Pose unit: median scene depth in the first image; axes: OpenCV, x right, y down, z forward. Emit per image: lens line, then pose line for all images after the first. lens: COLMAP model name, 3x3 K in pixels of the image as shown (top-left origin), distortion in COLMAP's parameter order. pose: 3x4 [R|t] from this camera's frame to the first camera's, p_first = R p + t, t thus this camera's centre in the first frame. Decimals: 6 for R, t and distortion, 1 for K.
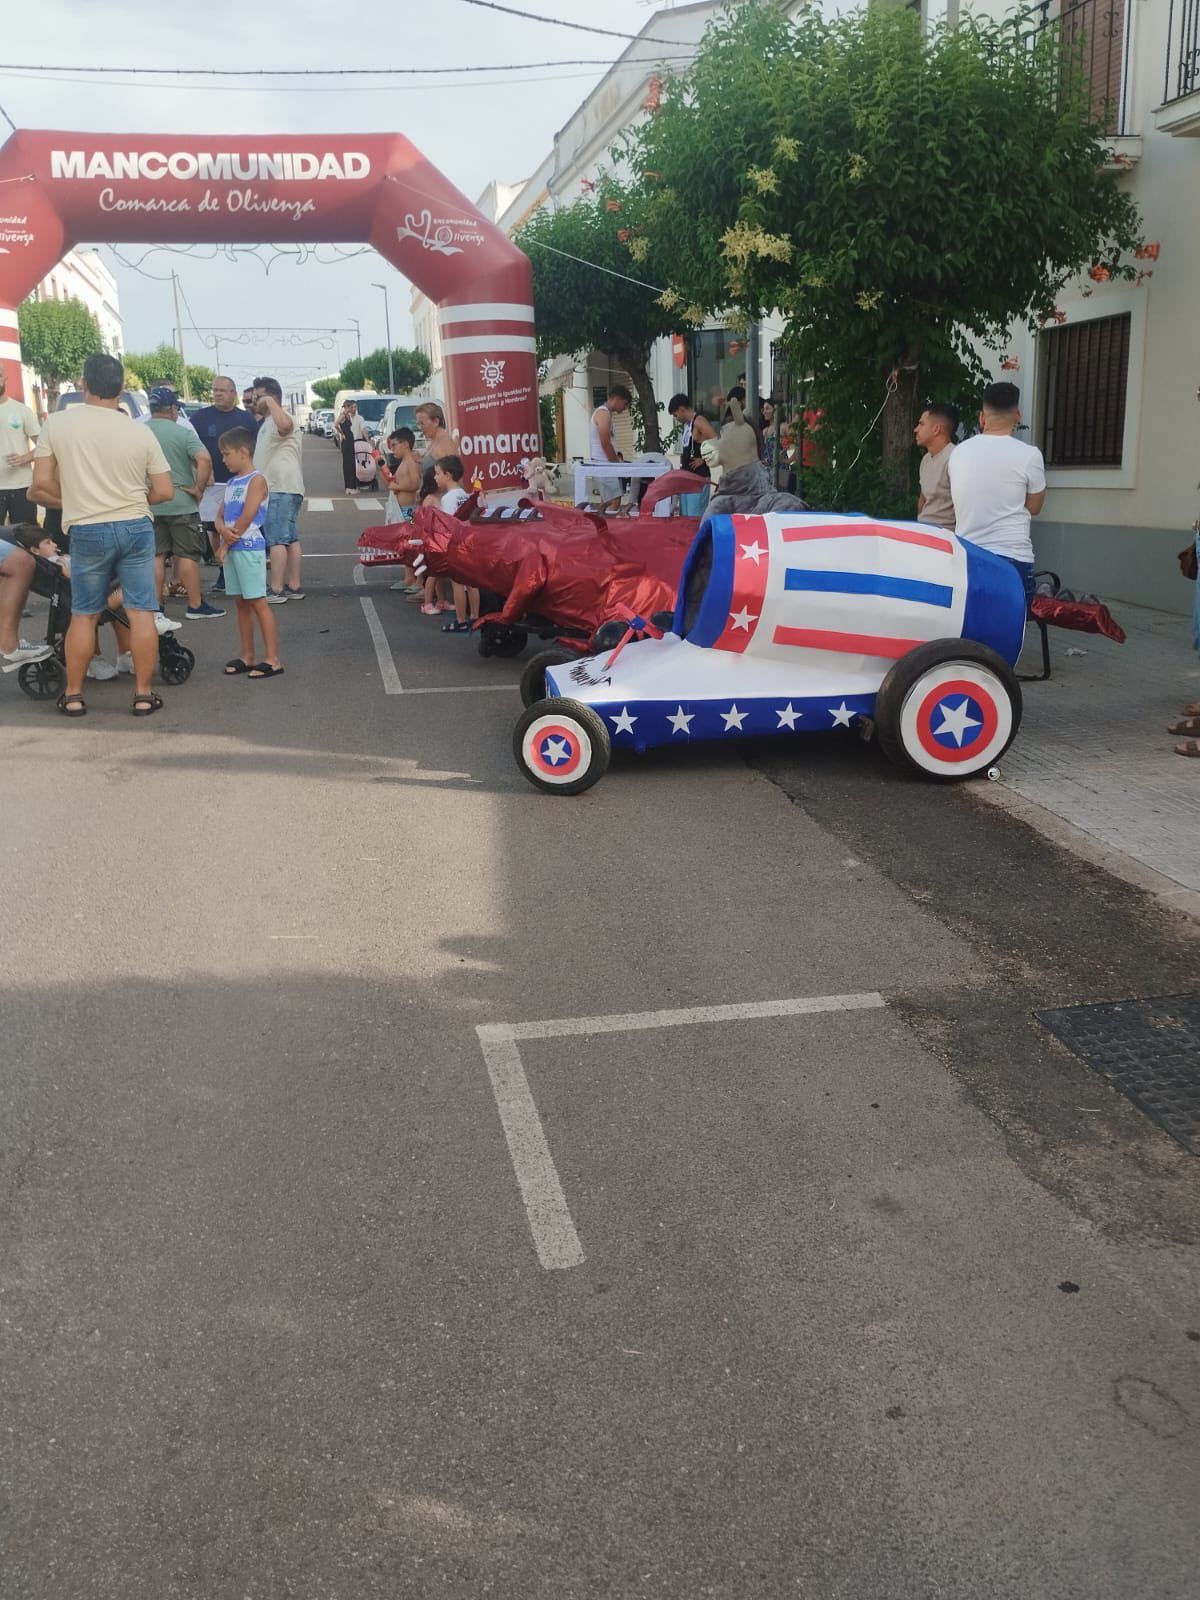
lens RADIAL K [[1285.1, 0, 600.0], [0, 1285.1, 800.0], [0, 0, 1]] dist [0.065277, -0.079197]
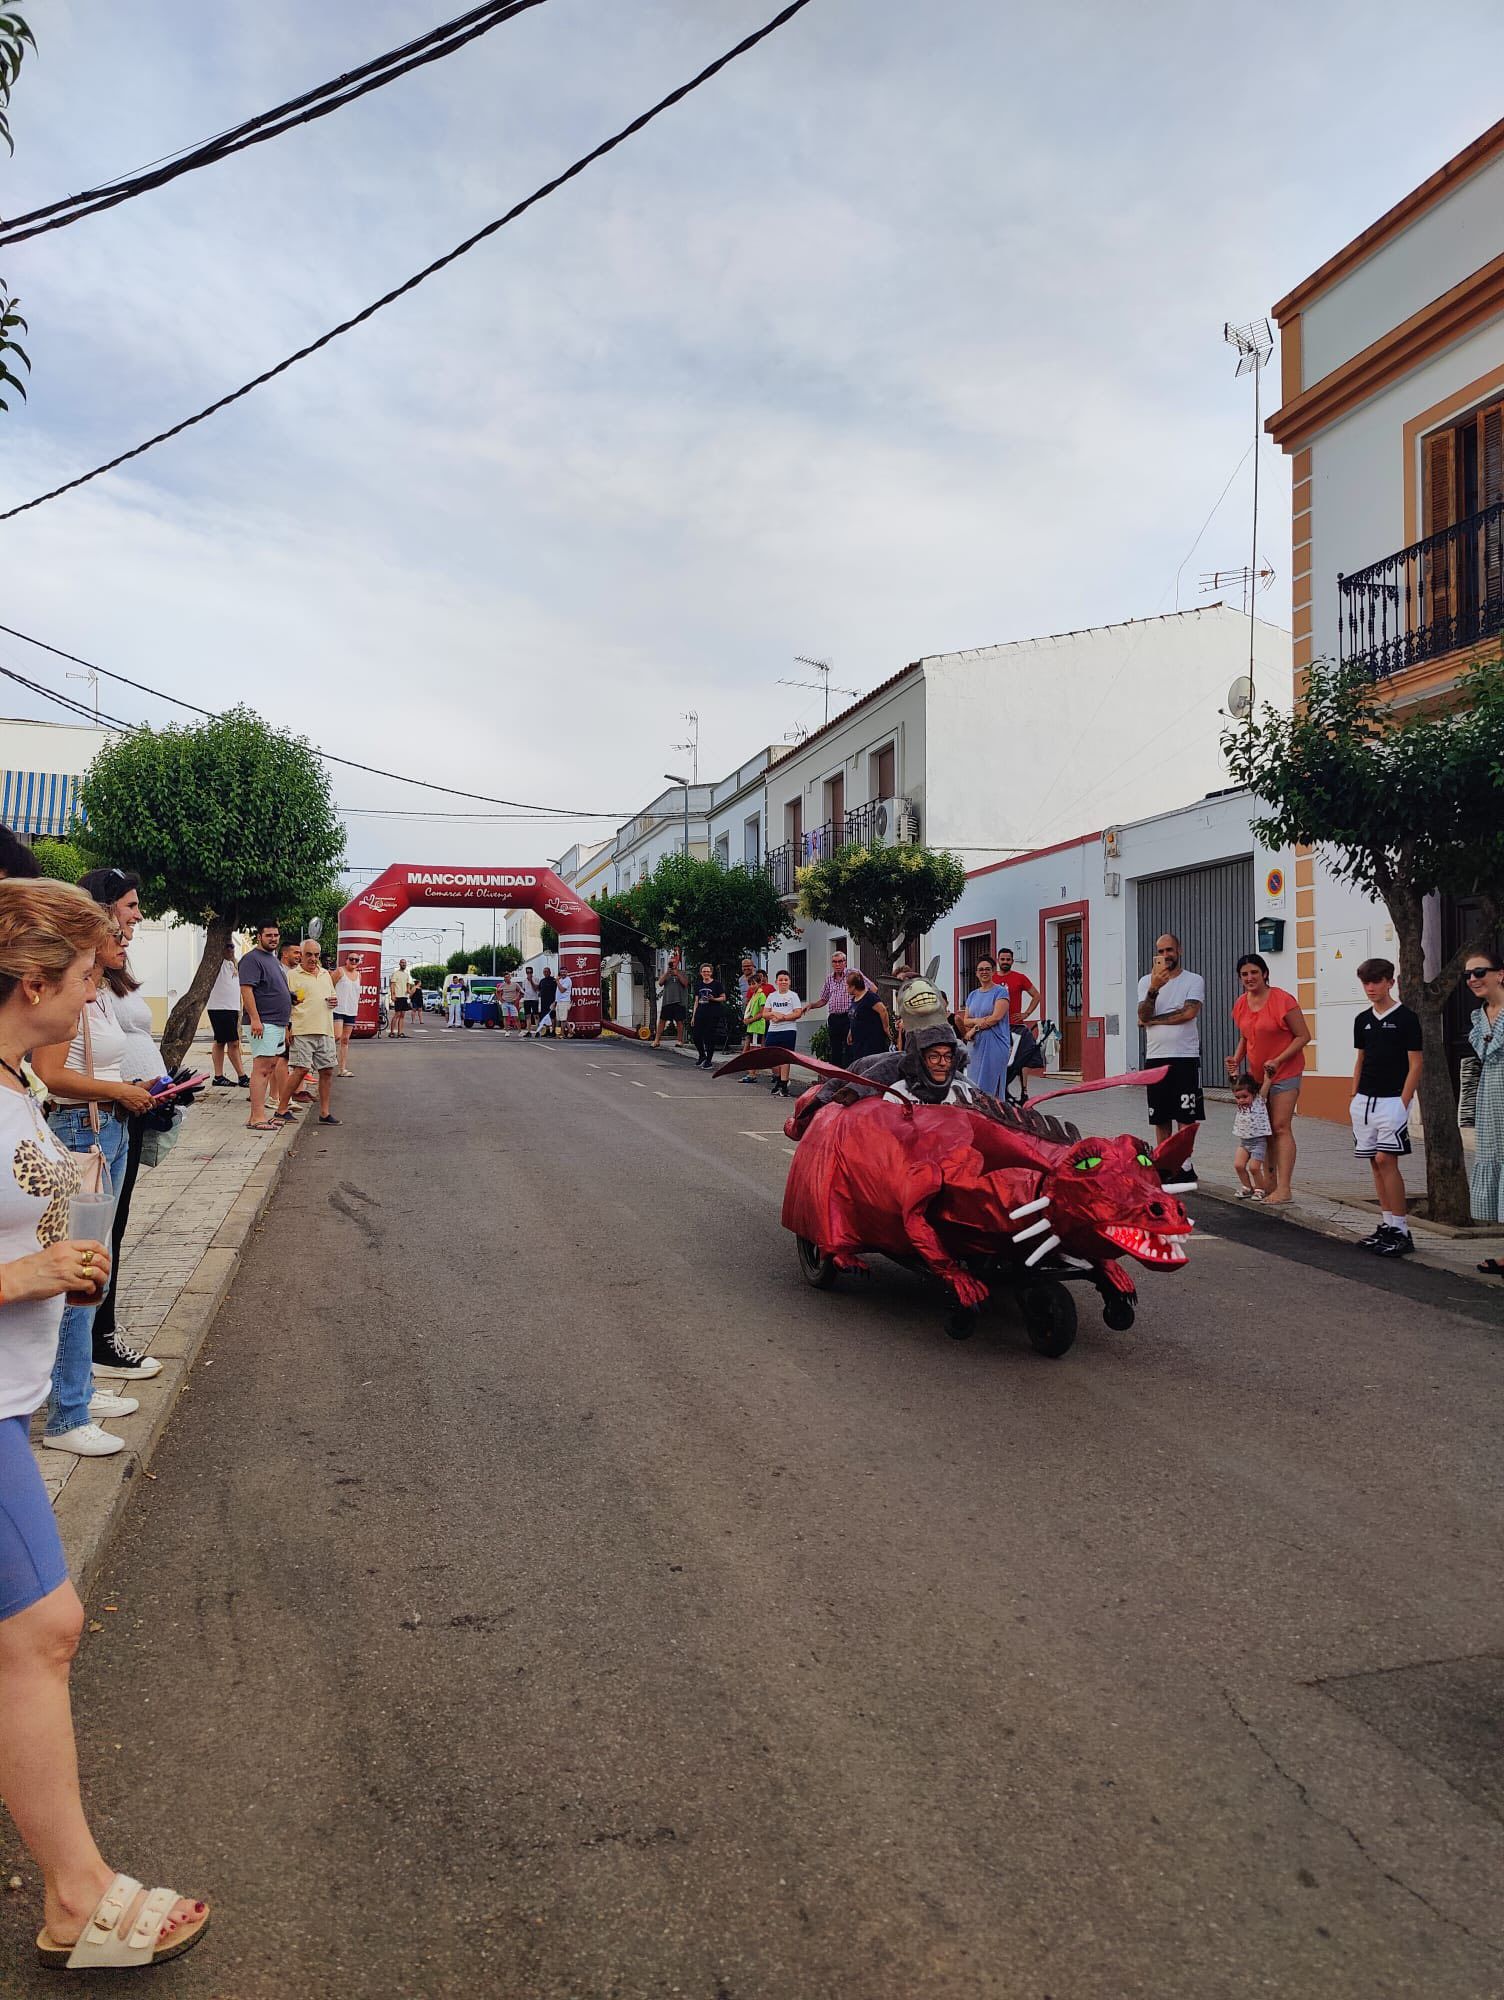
lens RADIAL K [[2351.9, 0, 752.0], [0, 2351.9, 1000.0], [0, 0, 1]] dist [0.159700, -0.481384]
pose [[0.999425, 0.028539, 0.018333, 0.153653], [-0.021596, 0.952139, -0.304901, 1.062342], [-0.026157, 0.304329, 0.952208, -3.147208]]
